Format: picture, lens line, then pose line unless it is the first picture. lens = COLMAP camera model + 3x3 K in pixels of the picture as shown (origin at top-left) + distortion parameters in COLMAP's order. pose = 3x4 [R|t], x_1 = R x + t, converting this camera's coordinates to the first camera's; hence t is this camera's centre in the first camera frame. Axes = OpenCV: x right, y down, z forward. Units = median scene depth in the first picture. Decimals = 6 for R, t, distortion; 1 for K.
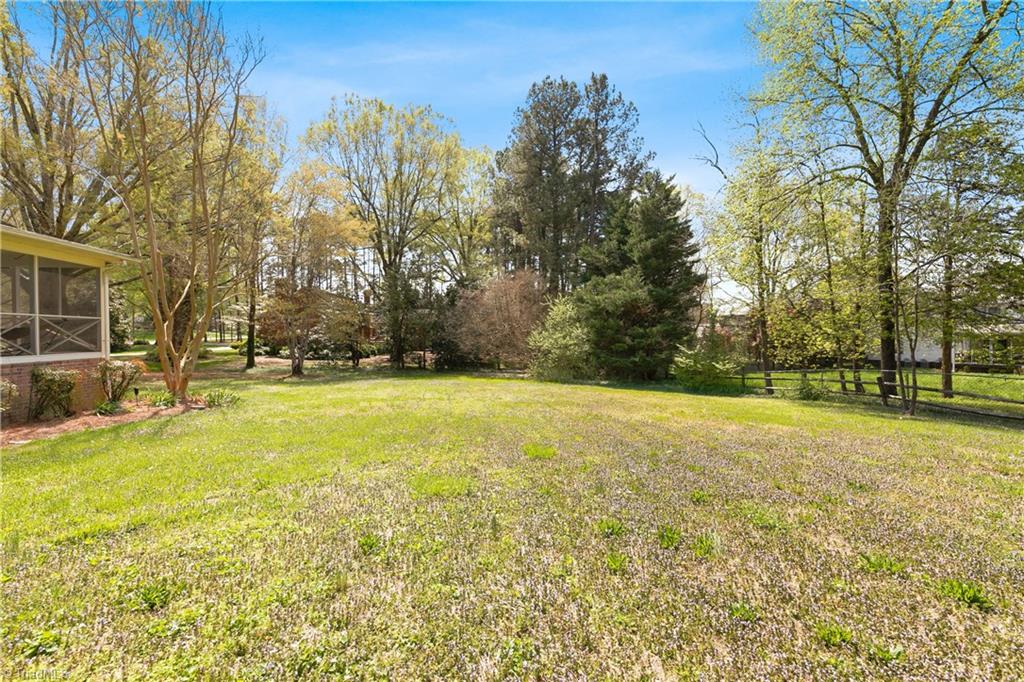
lens RADIAL K [[396.0, 0, 506.6], [0, 396.0, 338.5], [0, 0, 1]] dist [-0.001154, -0.000257]
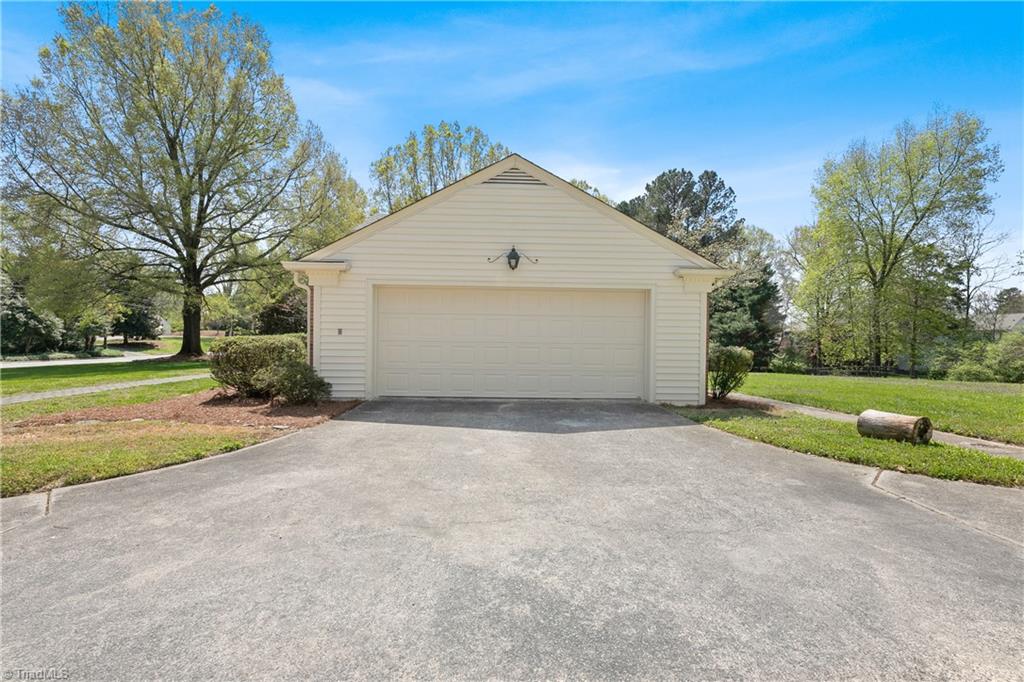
lens RADIAL K [[432.3, 0, 526.9], [0, 432.3, 343.8], [0, 0, 1]] dist [0.000122, -0.000112]
pose [[0.999615, 0.019711, -0.019538, -0.591896], [-0.019739, 0.999804, -0.001260, -0.004808], [0.019510, 0.001645, 0.999808, -0.913962]]
